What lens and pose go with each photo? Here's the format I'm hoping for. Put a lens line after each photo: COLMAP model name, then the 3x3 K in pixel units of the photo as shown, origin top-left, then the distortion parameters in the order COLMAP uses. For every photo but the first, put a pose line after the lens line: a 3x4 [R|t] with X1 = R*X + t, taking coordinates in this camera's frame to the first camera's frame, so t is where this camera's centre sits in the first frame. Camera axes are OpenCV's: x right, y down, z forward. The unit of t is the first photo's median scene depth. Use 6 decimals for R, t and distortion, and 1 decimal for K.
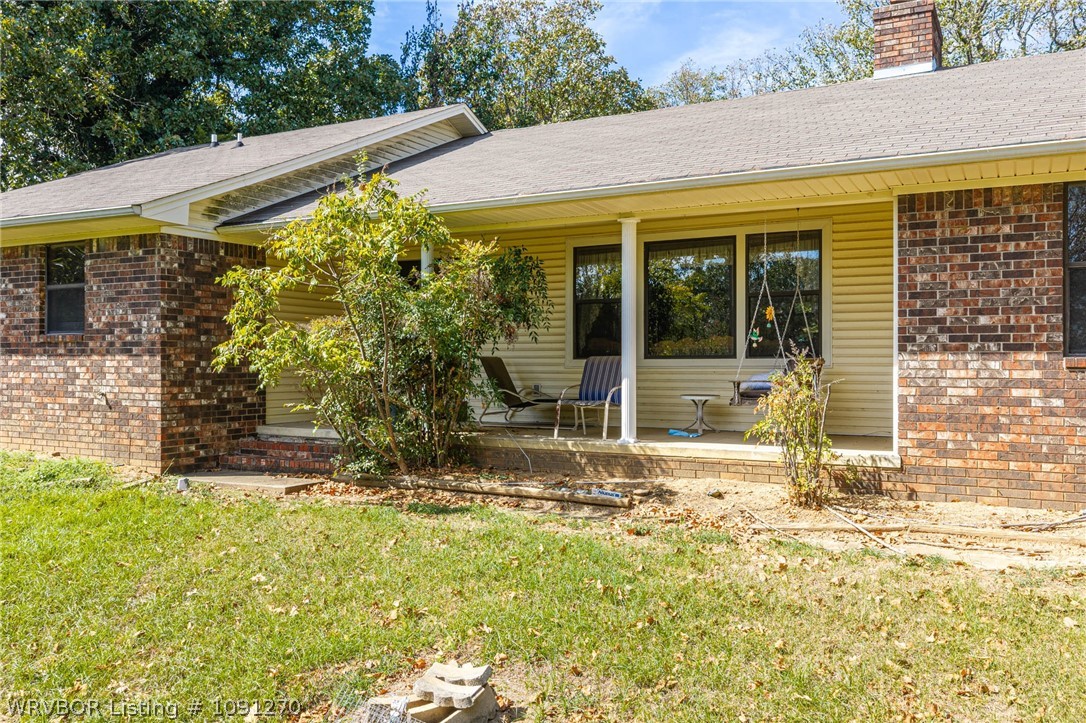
lens RADIAL K [[901.4, 0, 540.8], [0, 901.4, 362.3], [0, 0, 1]] dist [0.015141, -0.016833]
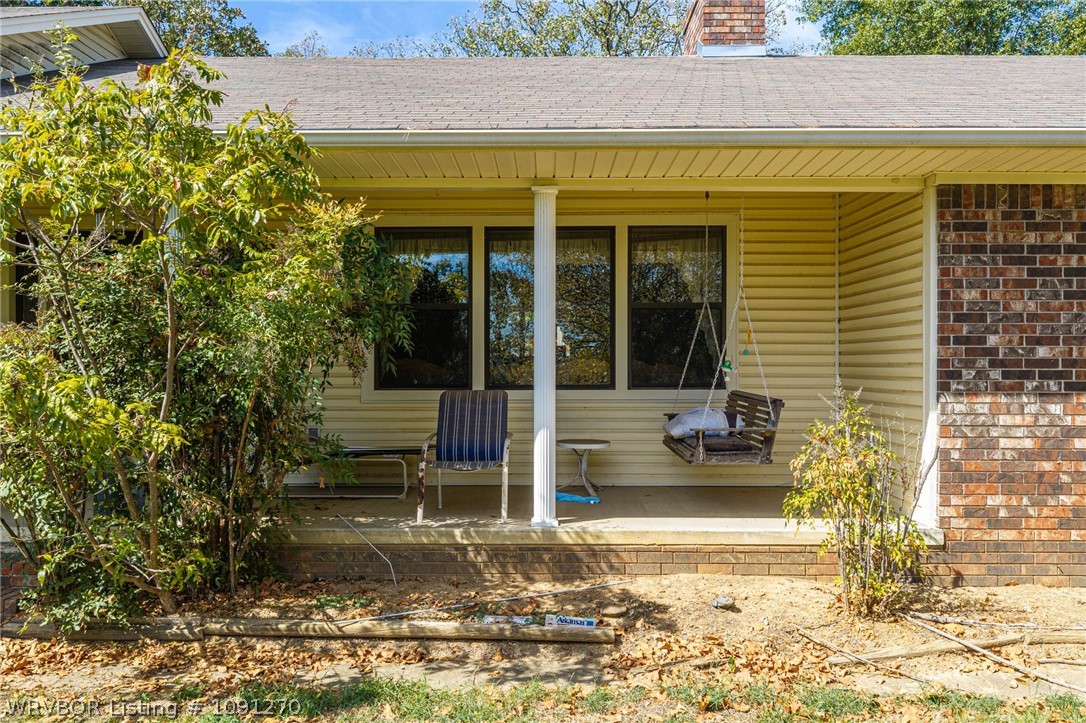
lens RADIAL K [[901.4, 0, 545.4], [0, 901.4, 361.4], [0, 0, 1]] dist [0.015141, -0.016833]
pose [[0.885145, 0.000620, 0.465314, -0.250548], [-0.000089, 0.999999, -0.001161, -0.036073], [-0.465315, 0.000986, 0.885145, 0.486754]]
